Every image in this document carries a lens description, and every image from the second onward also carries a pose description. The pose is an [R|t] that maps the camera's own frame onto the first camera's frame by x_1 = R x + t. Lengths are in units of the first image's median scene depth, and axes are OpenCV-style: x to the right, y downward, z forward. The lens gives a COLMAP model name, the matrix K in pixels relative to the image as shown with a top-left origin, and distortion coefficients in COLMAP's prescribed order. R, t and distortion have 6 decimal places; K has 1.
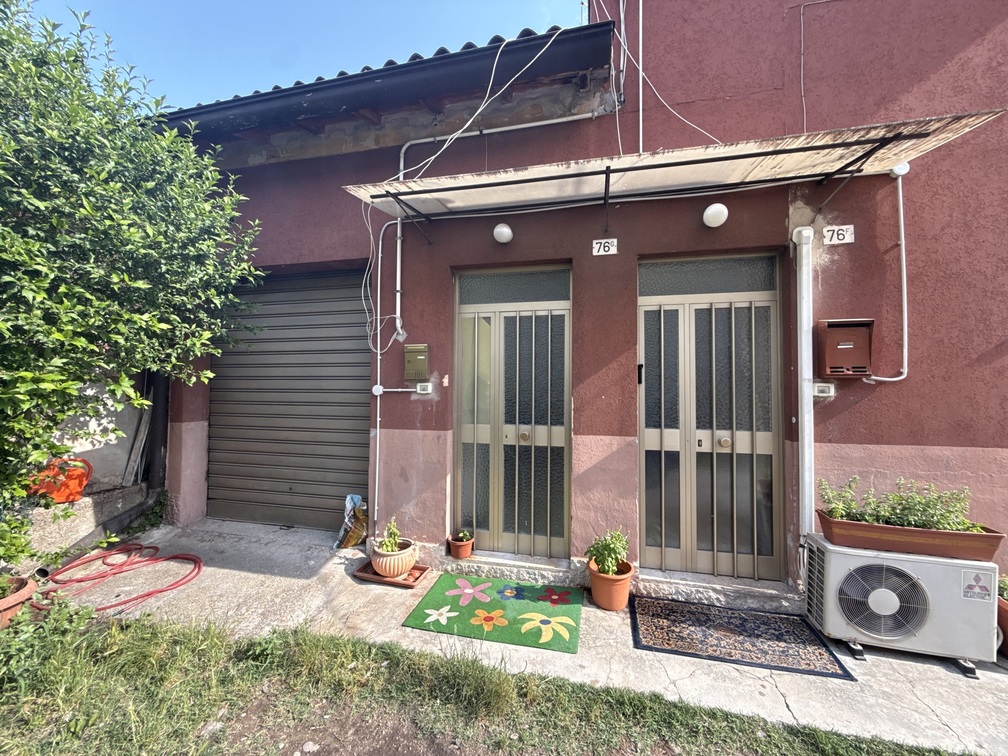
lens RADIAL K [[400.0, 0, 500.6], [0, 400.0, 372.7], [0, 0, 1]] dist [-0.004300, -0.000200]
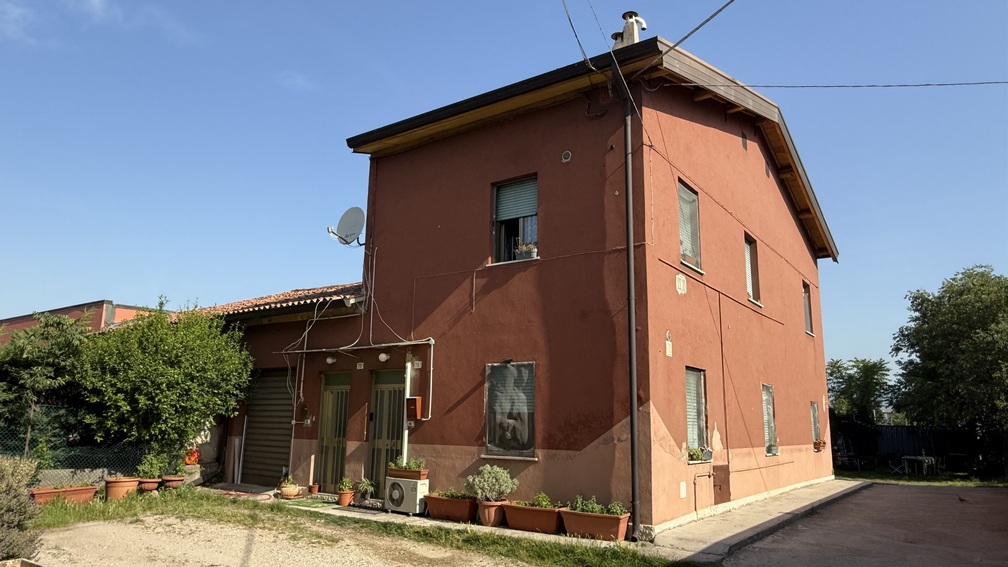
lens RADIAL K [[664.0, 0, 504.7], [0, 664.0, 286.3], [0, 0, 1]] dist [-0.005580, -0.000942]
pose [[0.927916, -0.064735, -0.367125, 2.744855], [-0.000386, 0.984640, -0.174598, -0.075867], [0.372789, 0.162155, 0.913638, -2.653549]]
